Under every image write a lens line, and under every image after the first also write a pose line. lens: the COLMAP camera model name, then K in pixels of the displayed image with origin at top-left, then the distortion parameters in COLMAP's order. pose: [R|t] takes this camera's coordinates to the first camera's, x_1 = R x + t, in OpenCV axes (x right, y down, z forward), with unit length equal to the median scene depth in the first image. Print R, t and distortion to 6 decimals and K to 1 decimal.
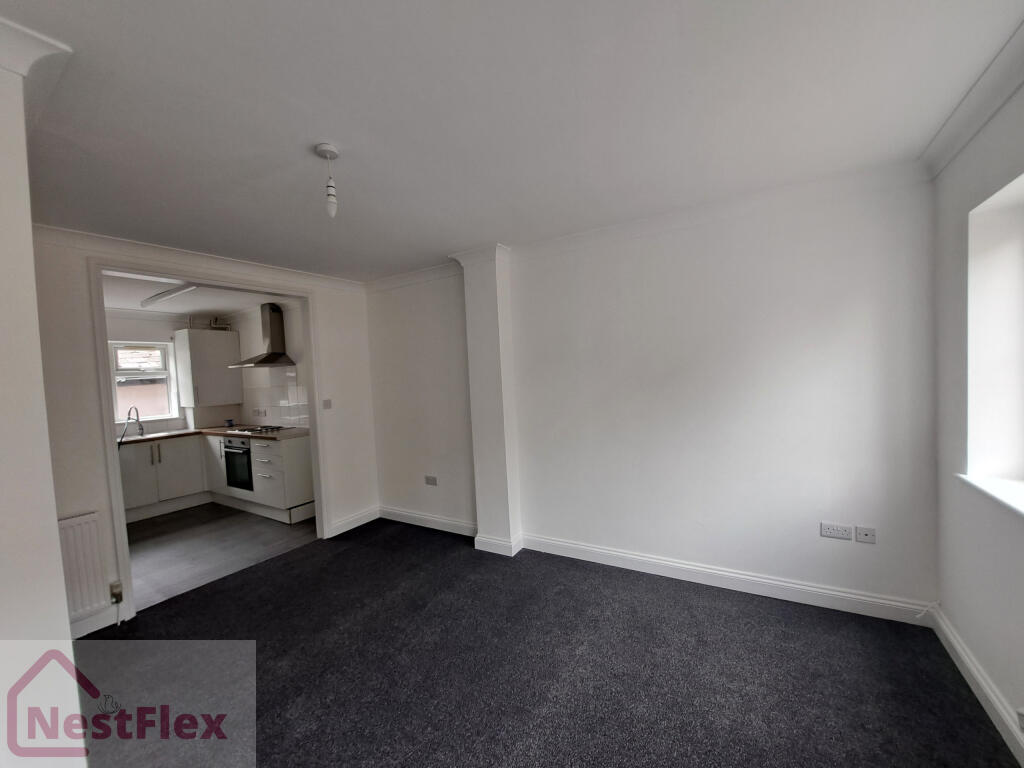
lens RADIAL K [[409.4, 0, 510.8], [0, 409.4, 386.0], [0, 0, 1]] dist [-0.018572, -0.001330]
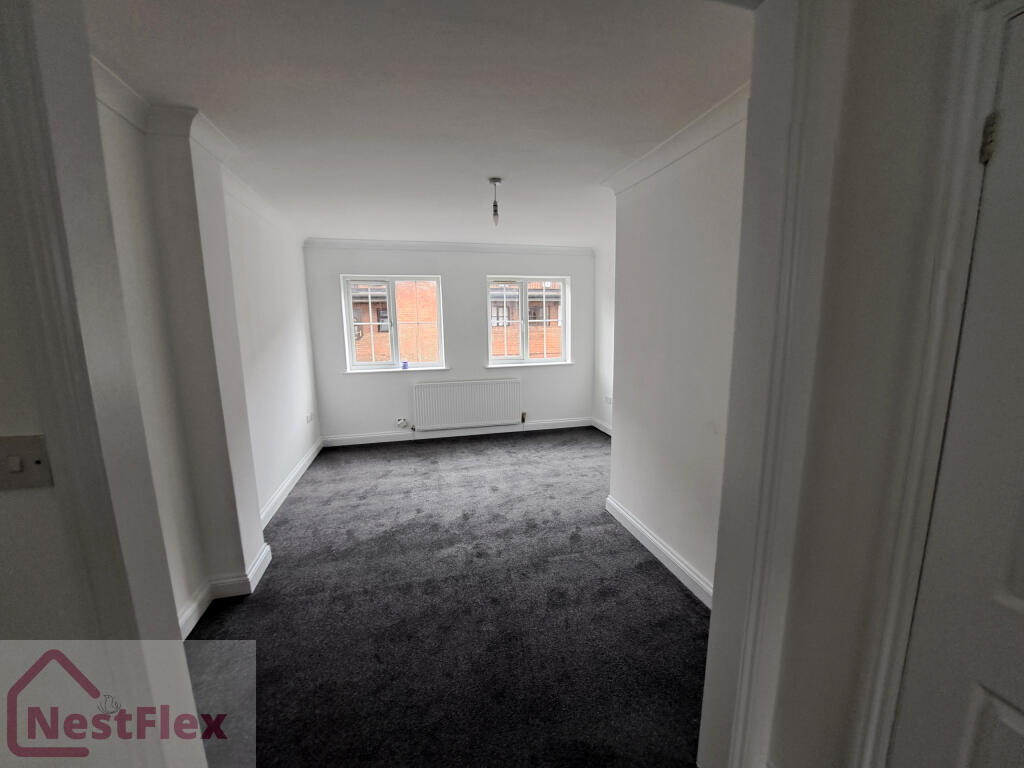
lens RADIAL K [[409.4, 0, 515.0], [0, 409.4, 389.4], [0, 0, 1]] dist [-0.018572, -0.001330]
pose [[-0.711488, -0.049996, 0.700918, -0.571114], [0.077080, 0.985894, 0.148566, 0.003749], [-0.698458, 0.159729, -0.697598, 0.755718]]
